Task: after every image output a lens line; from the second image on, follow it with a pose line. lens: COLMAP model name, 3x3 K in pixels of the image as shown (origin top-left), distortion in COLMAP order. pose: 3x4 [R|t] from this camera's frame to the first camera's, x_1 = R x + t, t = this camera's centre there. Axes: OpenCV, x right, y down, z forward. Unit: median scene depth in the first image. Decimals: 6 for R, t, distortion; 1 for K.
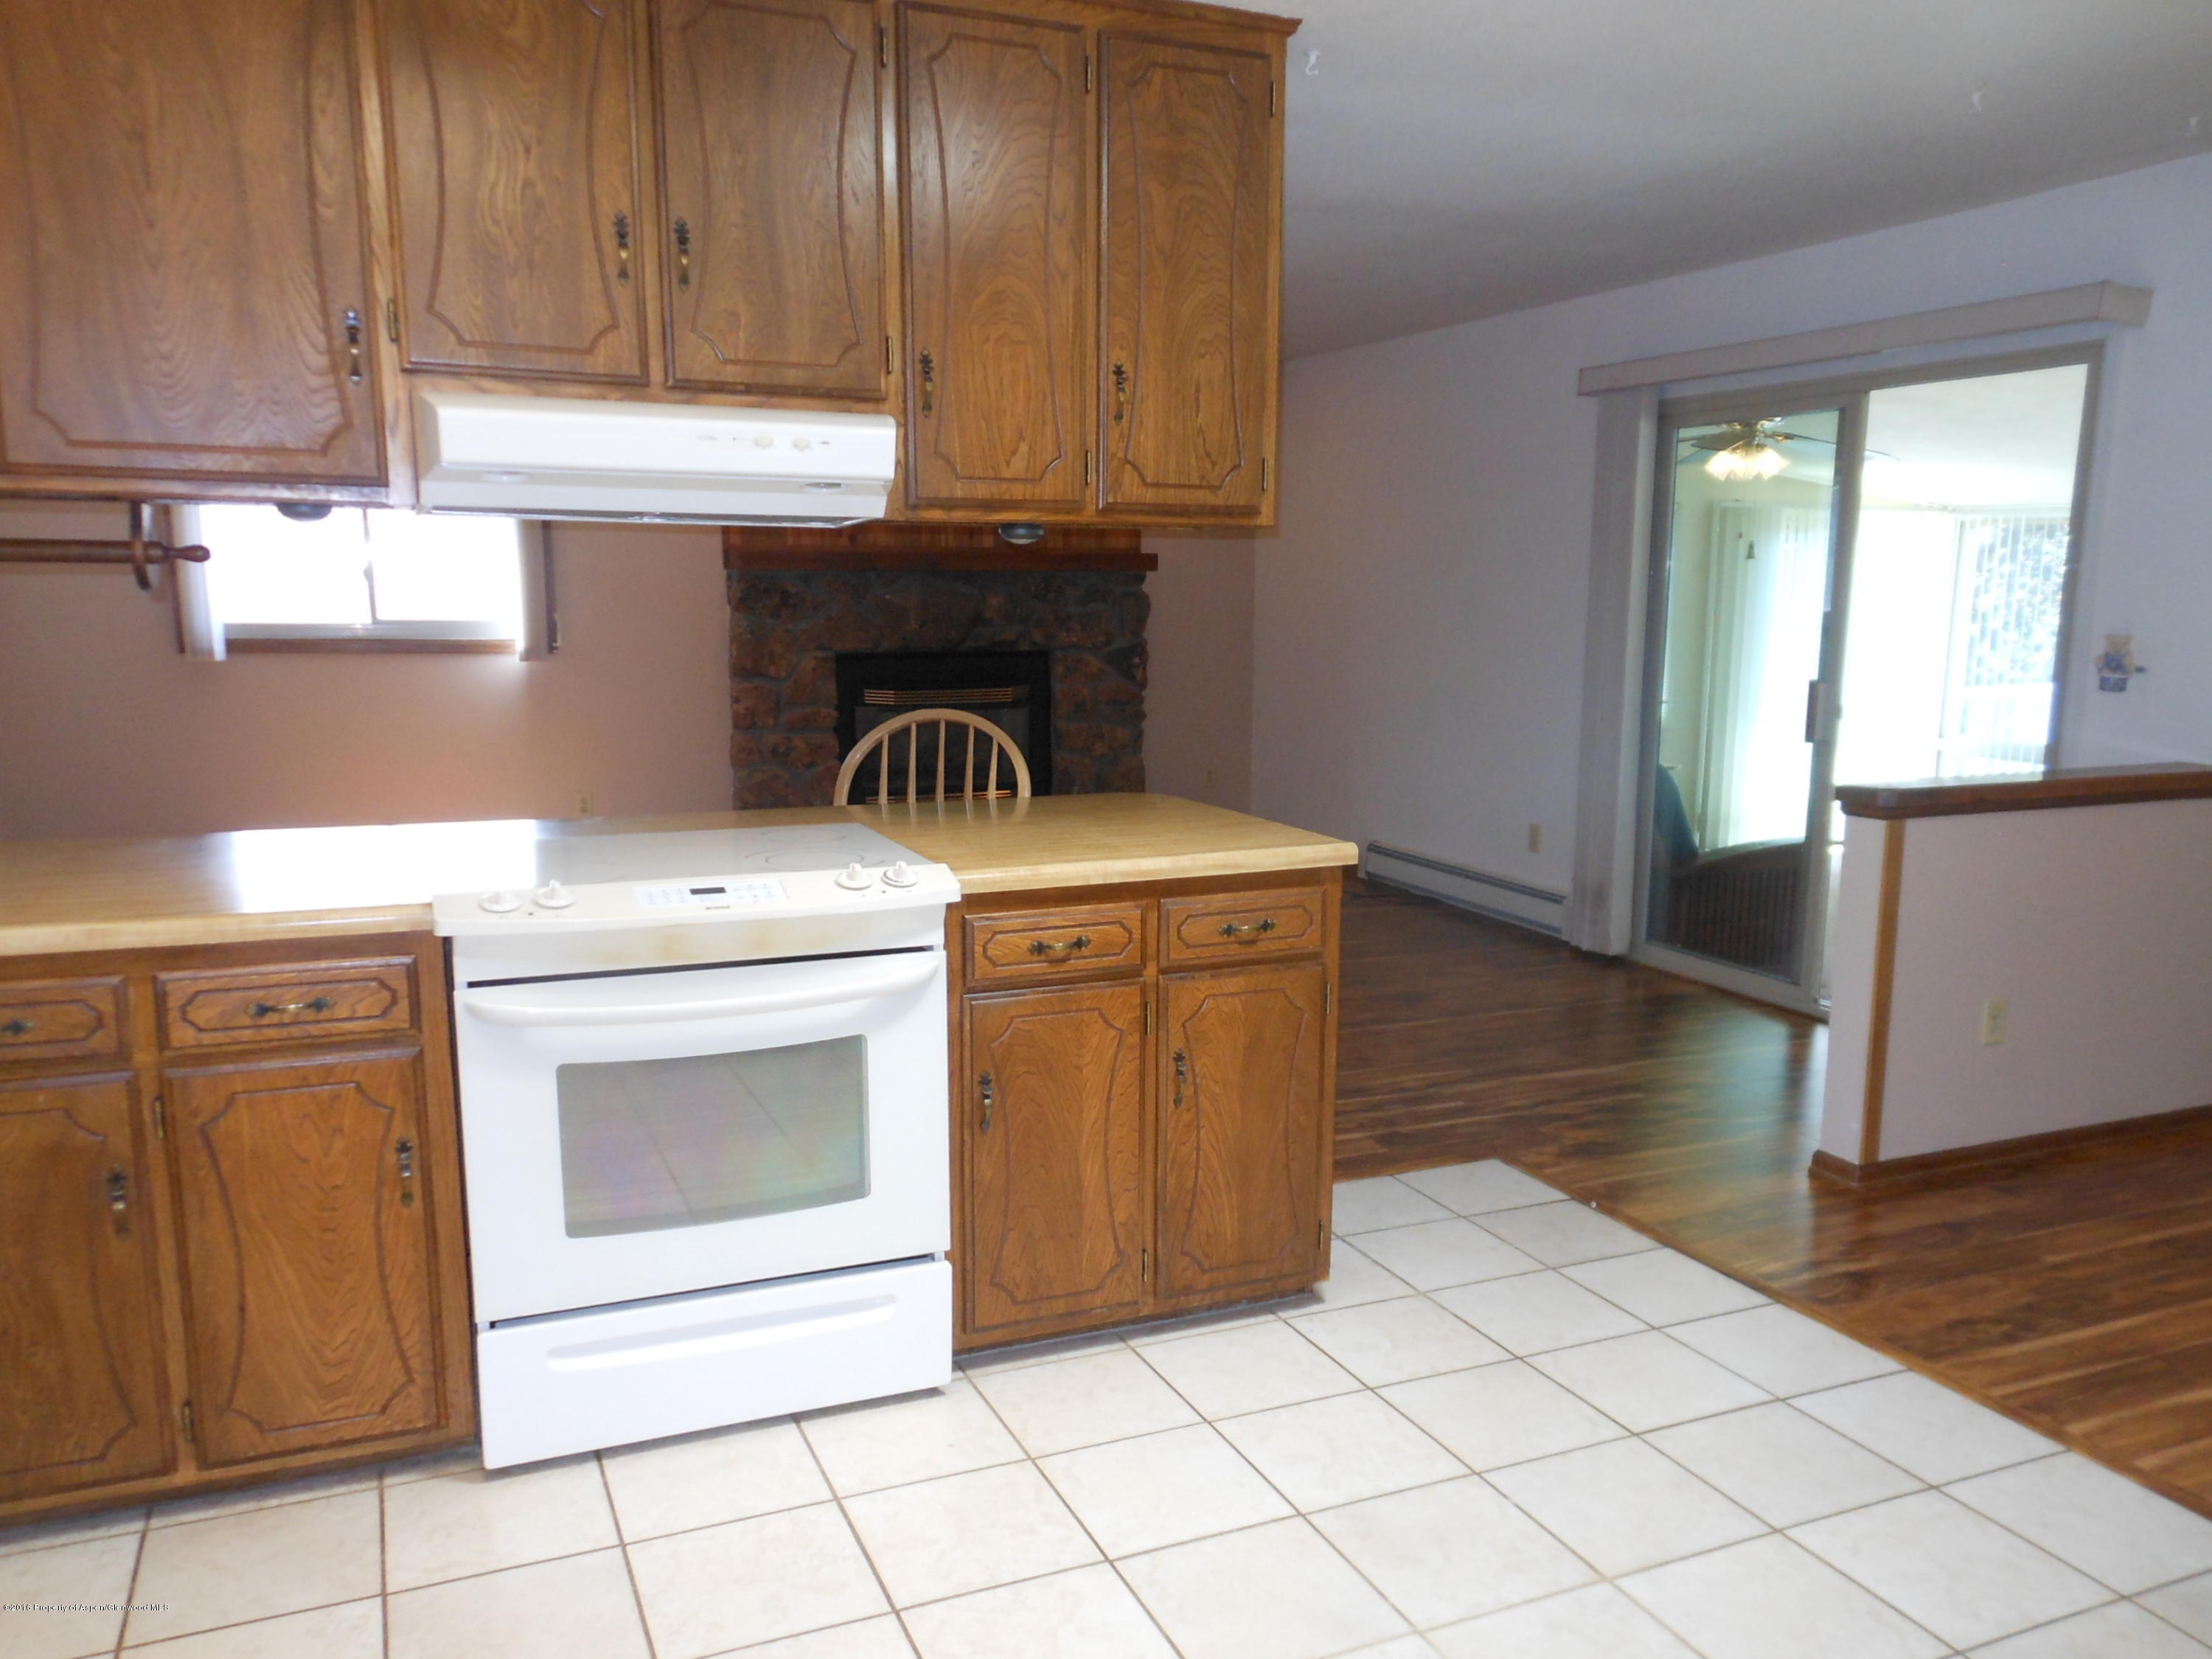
lens RADIAL K [[1742.7, 0, 1112.1], [0, 1742.7, 925.9], [0, 0, 1]] dist [0.029845, -0.021103]
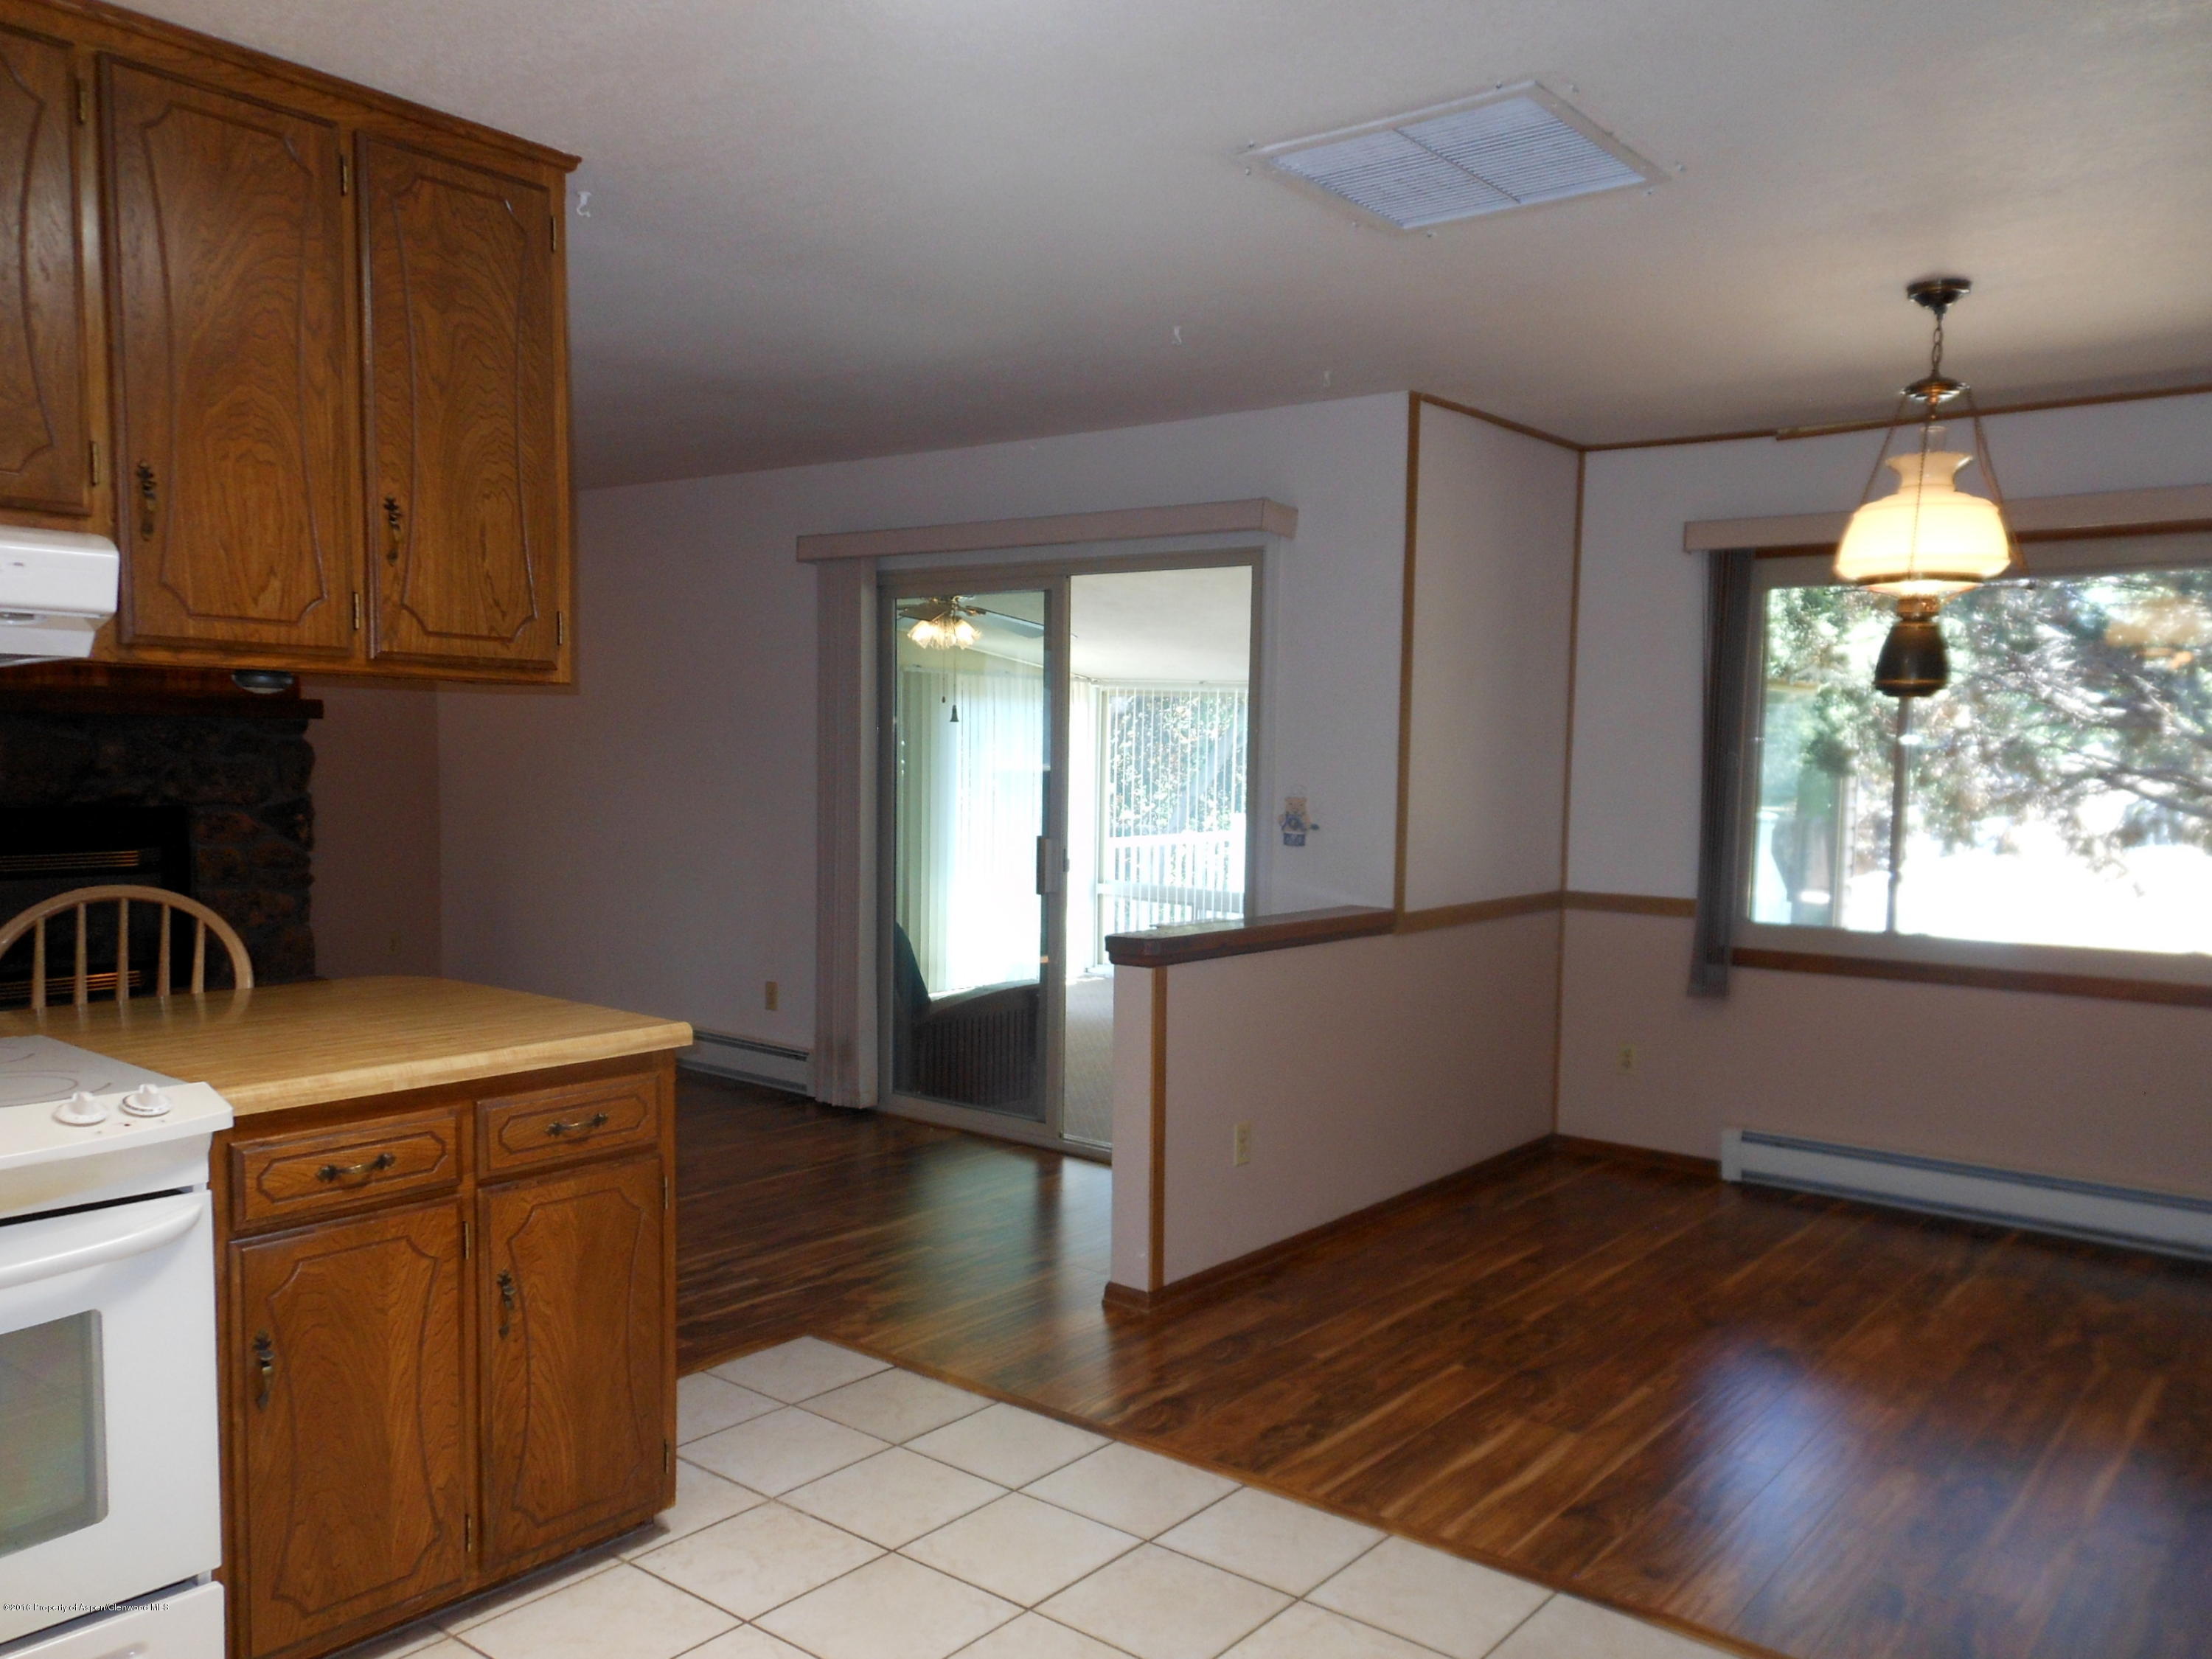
lens RADIAL K [[1742.7, 0, 1151.2], [0, 1742.7, 921.0], [0, 0, 1]] dist [0.029845, -0.021103]
pose [[0.877951, -0.034379, 0.477515, -0.084215], [0.075779, 0.994823, -0.067704, -0.018751], [-0.472715, 0.095627, 0.876011, 0.060541]]
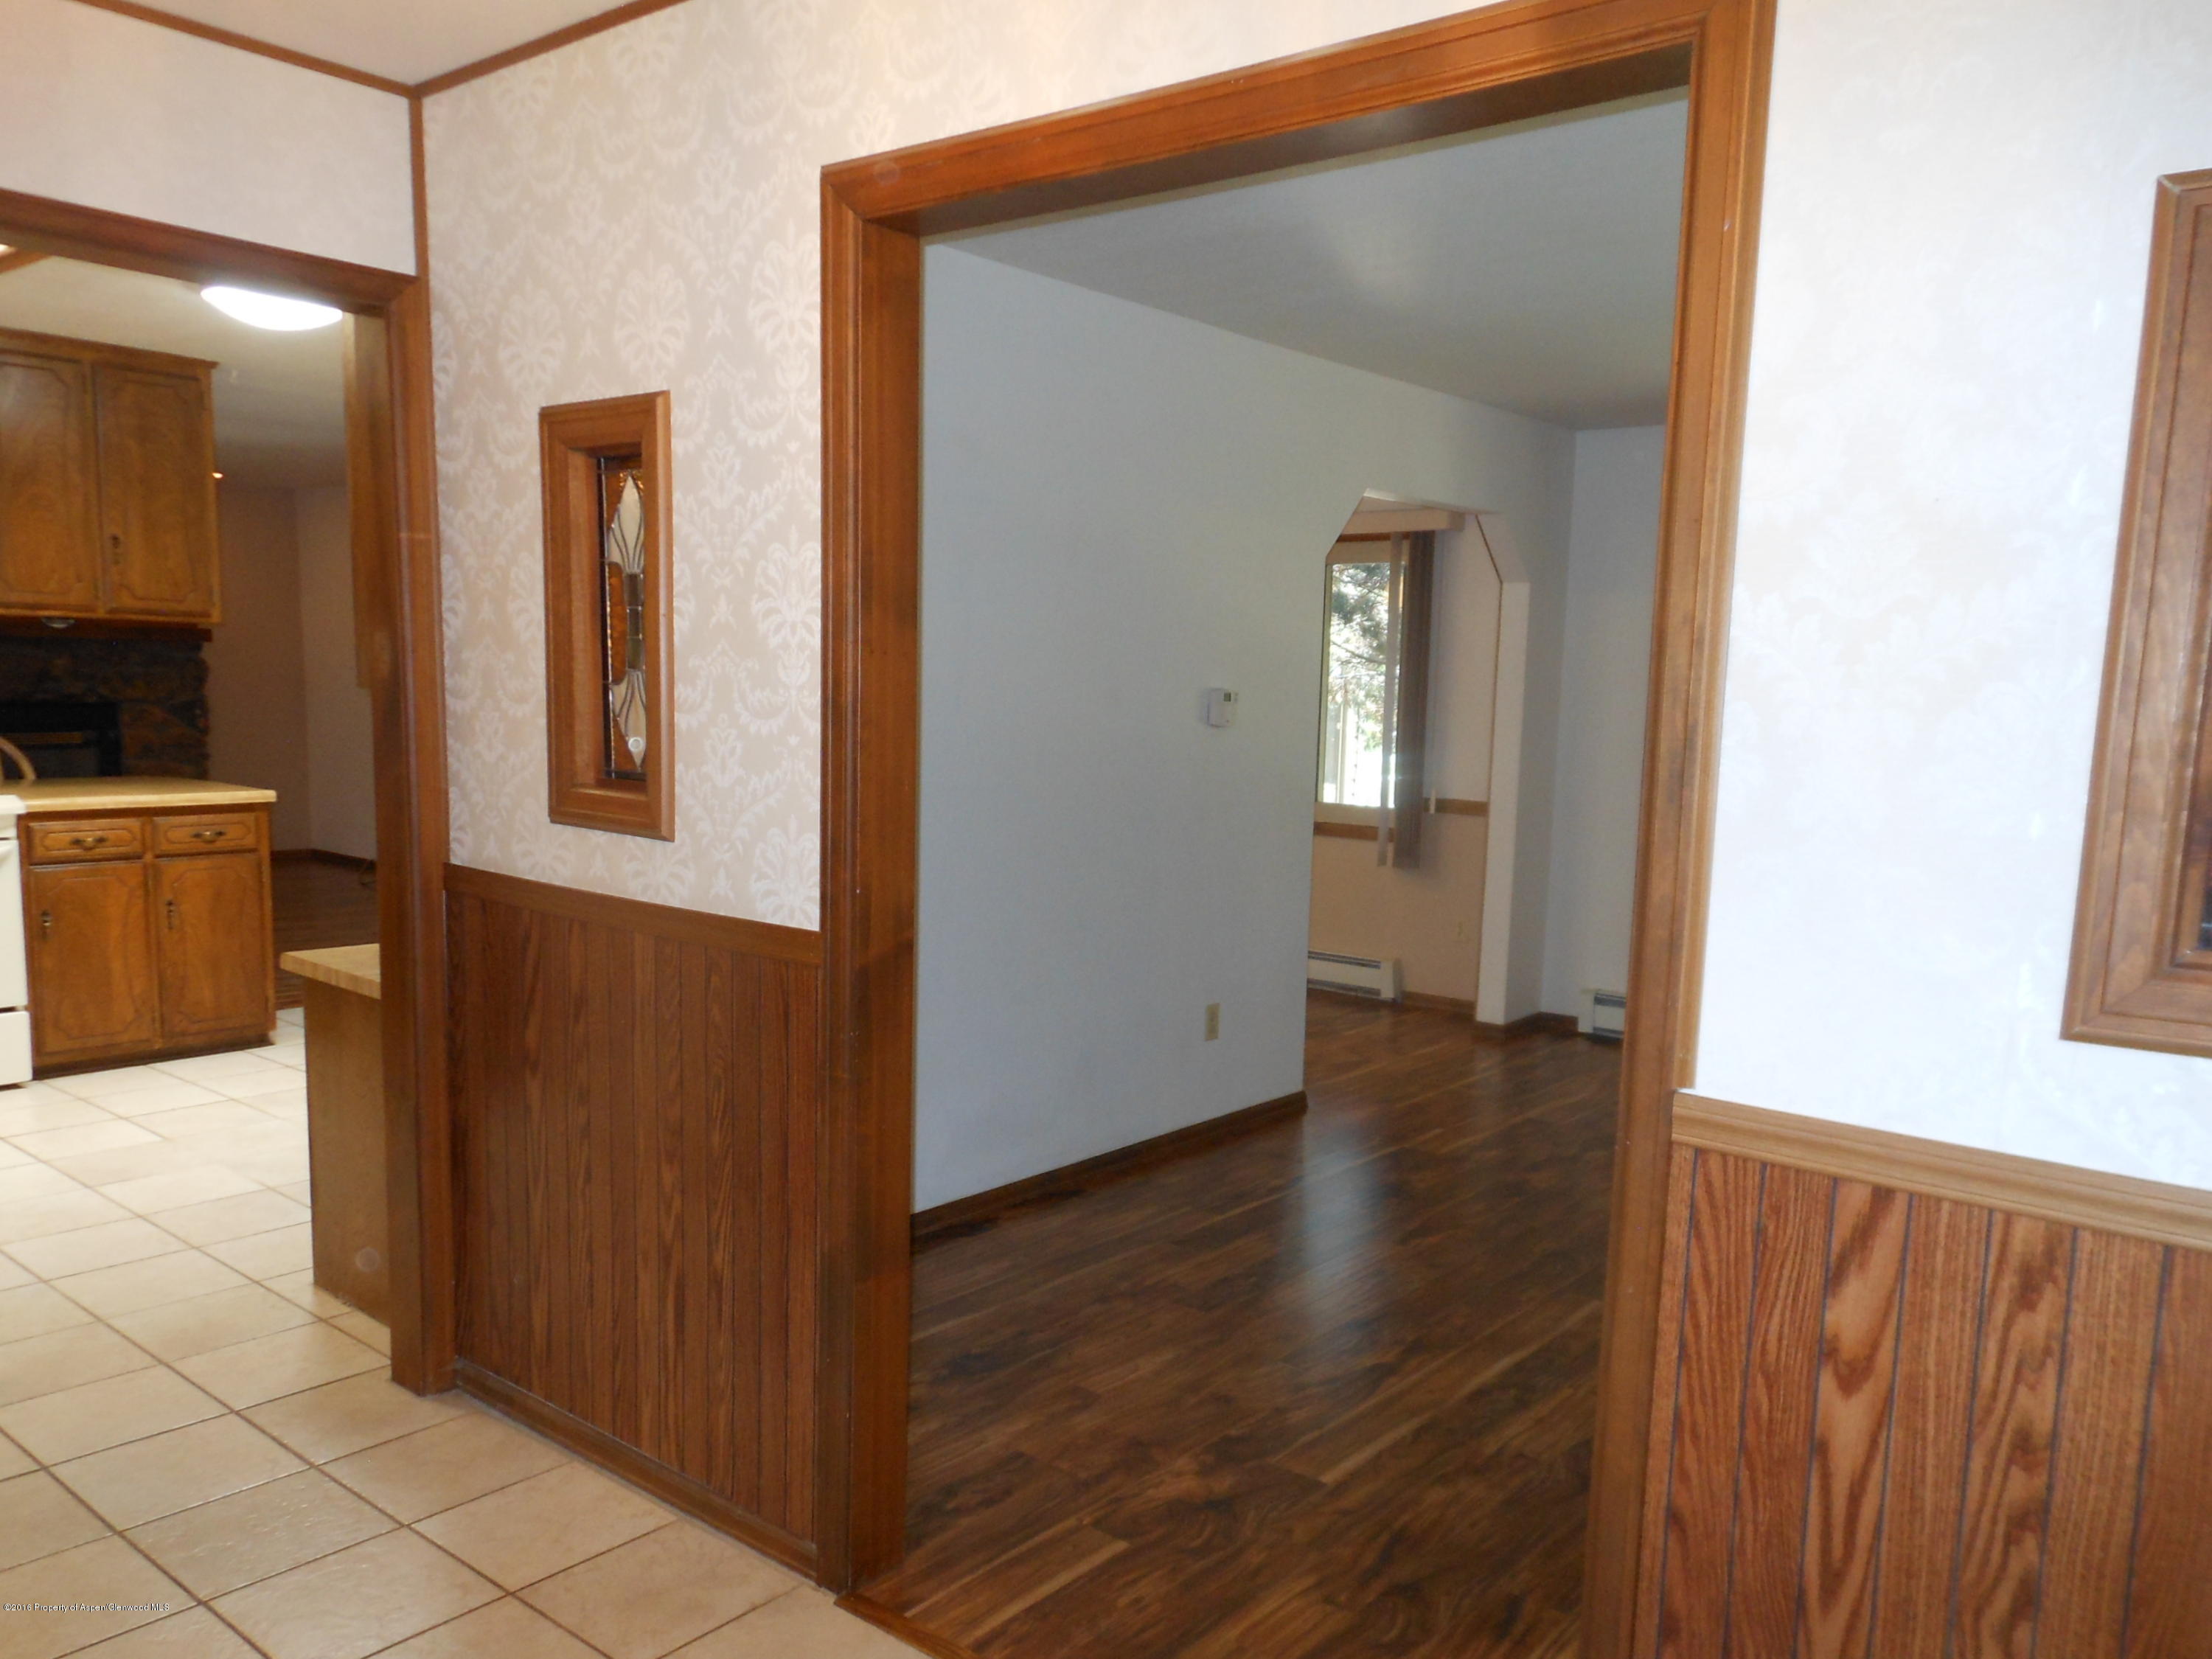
lens RADIAL K [[1742.7, 0, 1158.0], [0, 1742.7, 924.0], [0, 0, 1]] dist [0.029845, -0.021103]
pose [[0.888467, -0.041386, 0.457070, 0.112280], [0.062670, 0.997537, -0.031496, 0.210991], [-0.454641, 0.056628, 0.888873, -1.090325]]
